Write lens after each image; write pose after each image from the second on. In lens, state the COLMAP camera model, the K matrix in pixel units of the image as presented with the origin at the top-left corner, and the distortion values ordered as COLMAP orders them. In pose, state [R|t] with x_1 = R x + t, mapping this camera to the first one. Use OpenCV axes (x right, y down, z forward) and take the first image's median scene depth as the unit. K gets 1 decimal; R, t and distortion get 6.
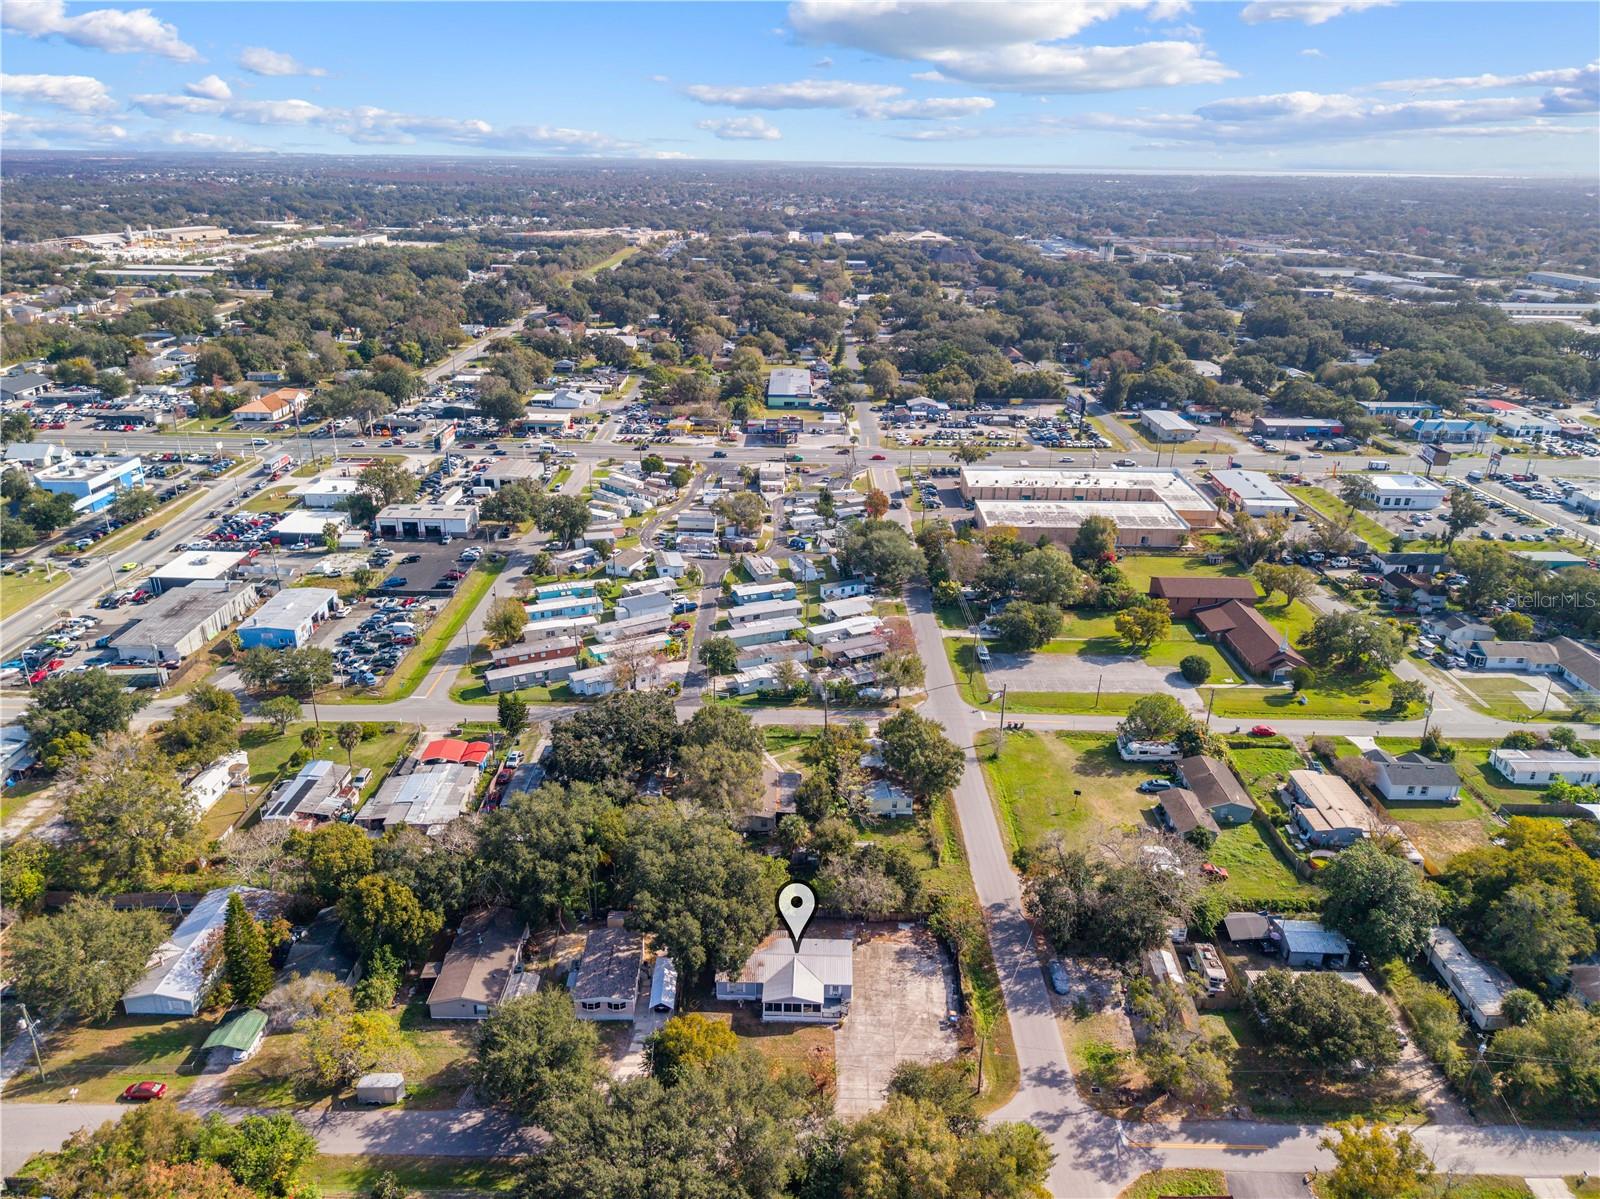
lens RADIAL K [[1078.8, 0, 789.3], [0, 1078.8, 607.3], [0, 0, 1]] dist [0.017421, -0.027635]
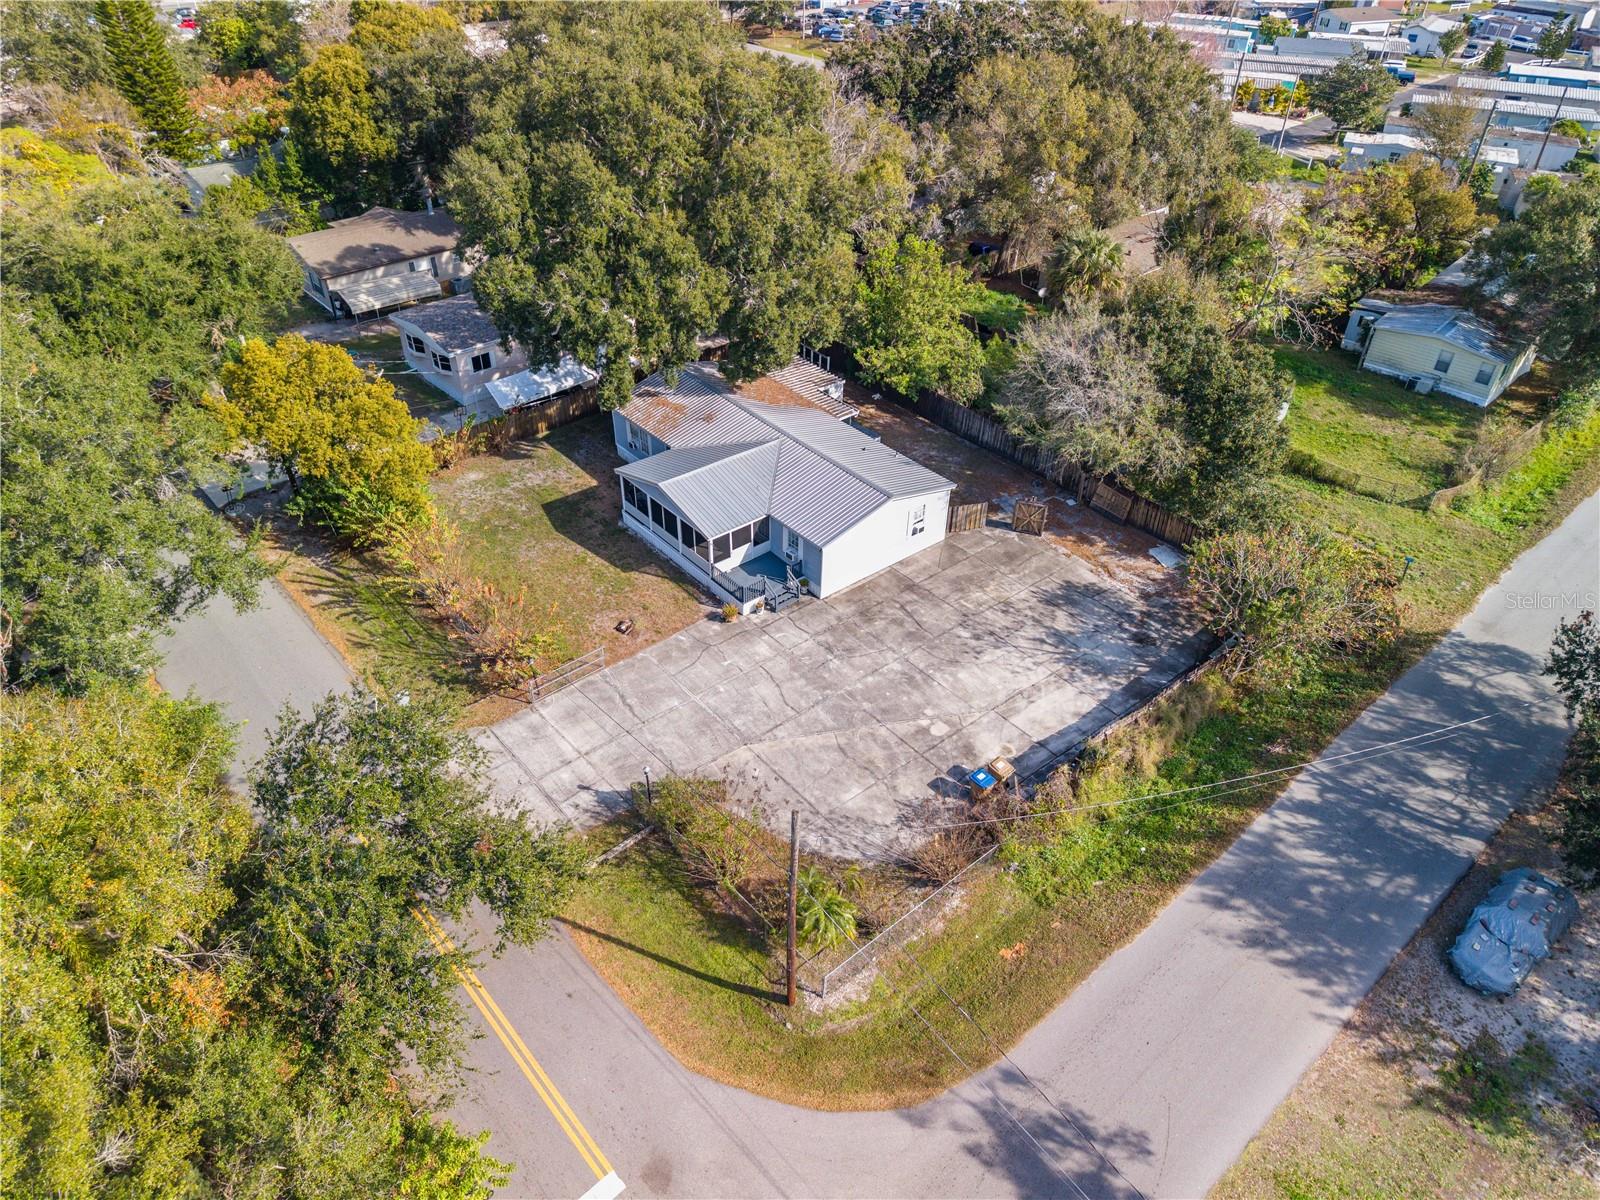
lens RADIAL K [[1054.8, 0, 800.0], [0, 1054.8, 600.0], [0, 0, 1]] dist [-0.007729, -0.003100]
pose [[0.671364, 0.456800, -0.583613, 0.257825], [-0.292082, 0.886814, 0.358119, 0.249048], [0.681145, -0.069965, 0.728798, 0.757716]]
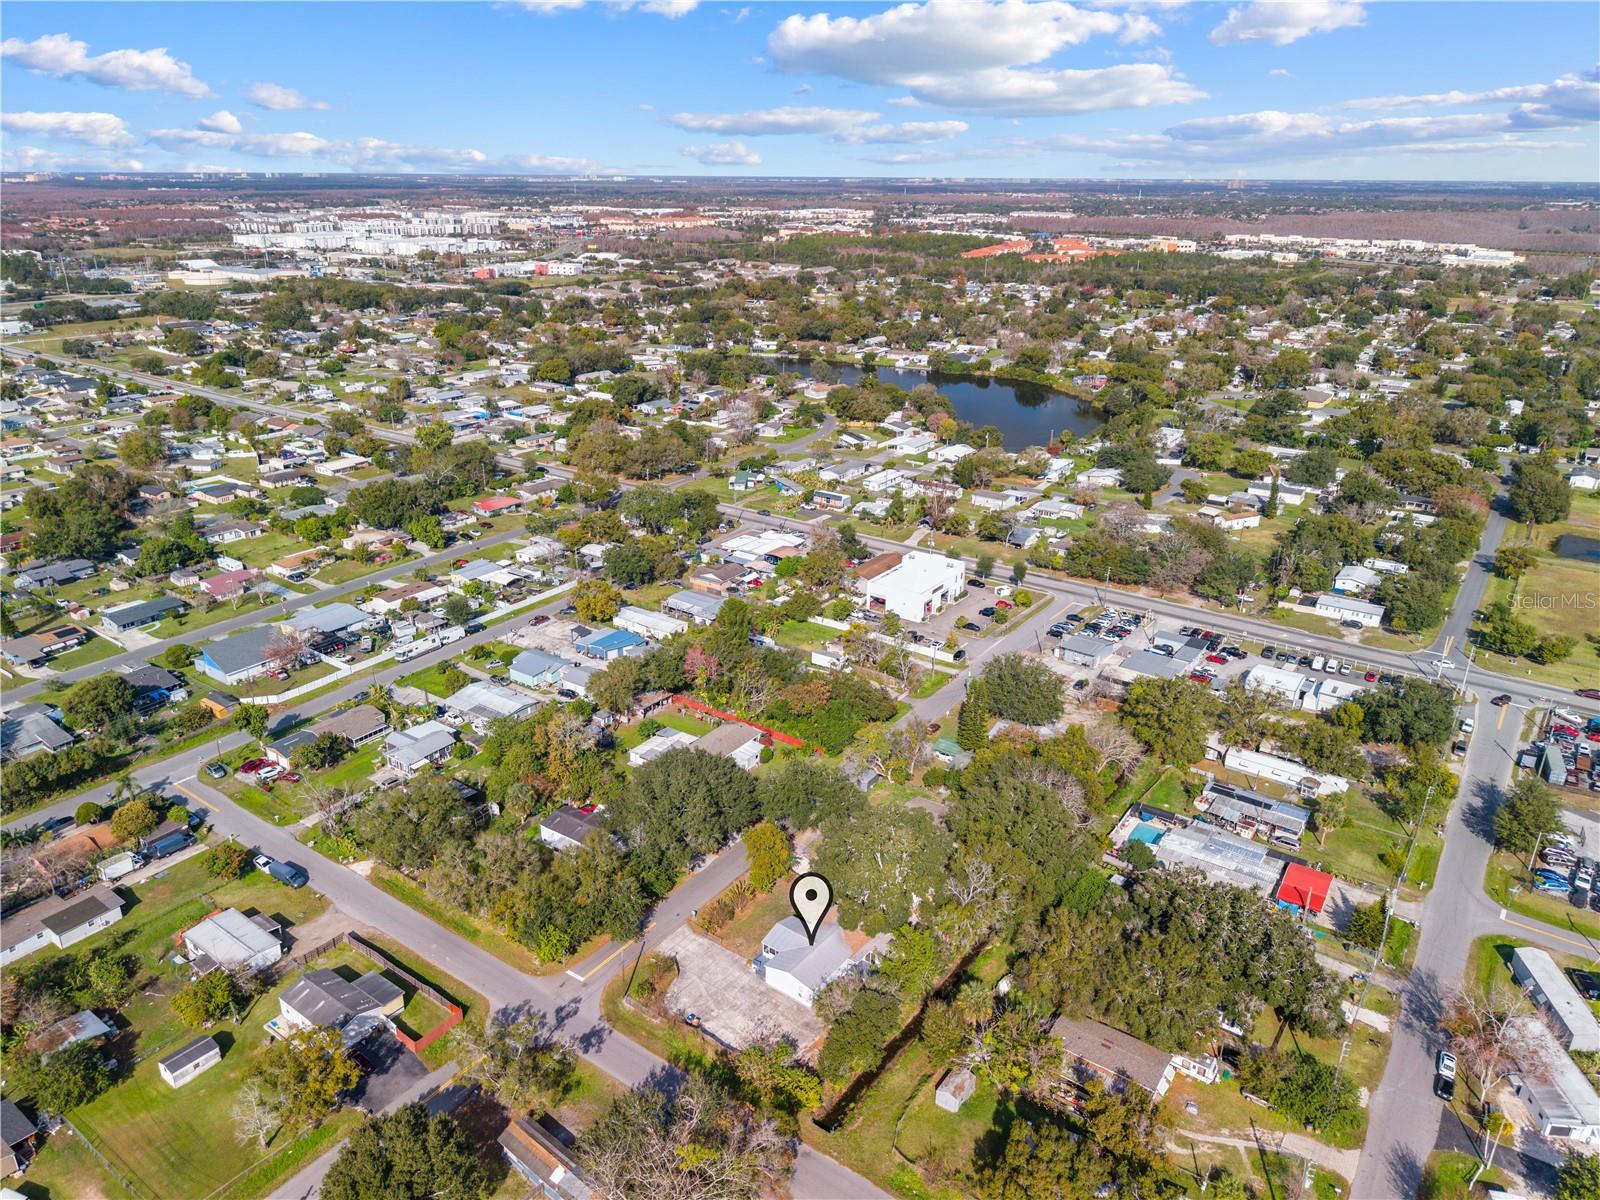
lens RADIAL K [[1078.8, 0, 789.3], [0, 1078.8, 607.8], [0, 0, 1]] dist [0.017421, -0.027635]
pose [[-0.570379, 0.286711, -0.769717, 0.807108], [-0.328645, 0.779160, 0.533762, -0.550987], [0.752768, 0.557411, -0.350191, 1.214561]]
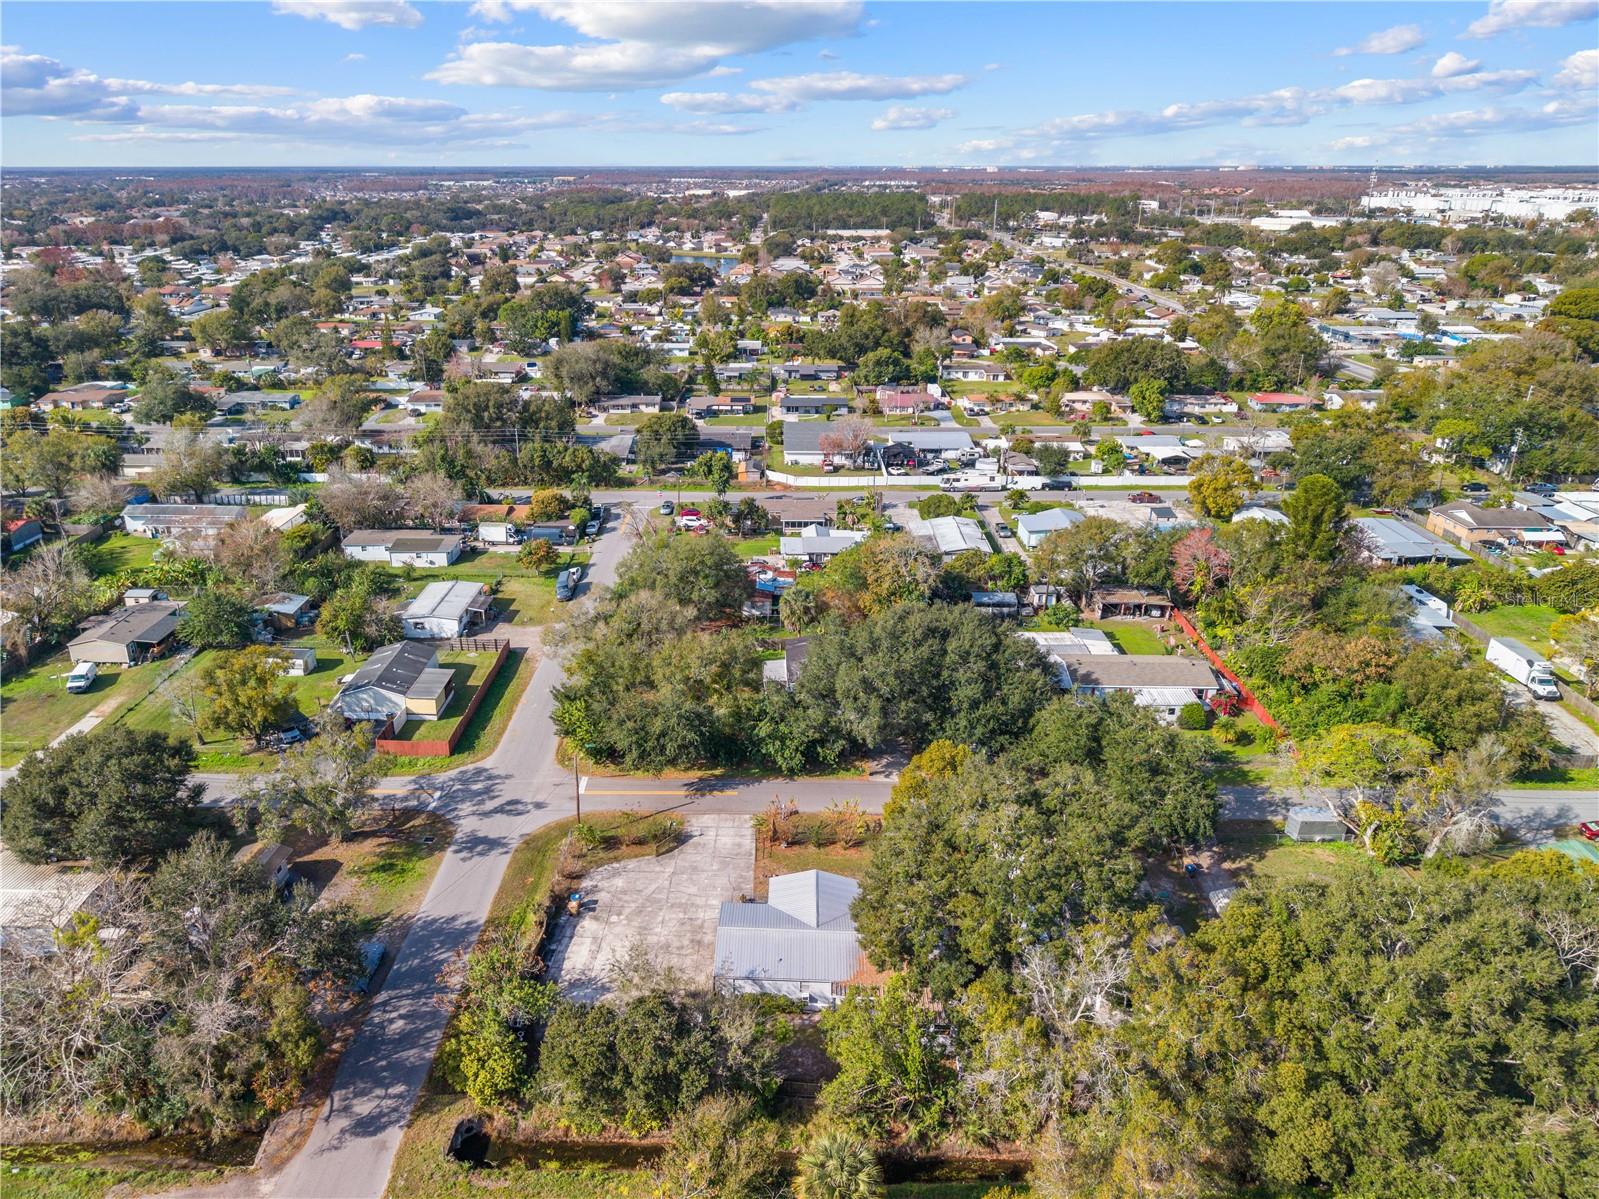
lens RADIAL K [[1107.6, 0, 748.8], [0, 1107.6, 598.0], [0, 0, 1]] dist [0.006394, 0.002017]
pose [[-0.999872, -0.013405, 0.008757, 0.039037], [-0.003679, 0.724599, 0.689161, -0.230621], [-0.015584, 0.689040, -0.724556, 1.357469]]
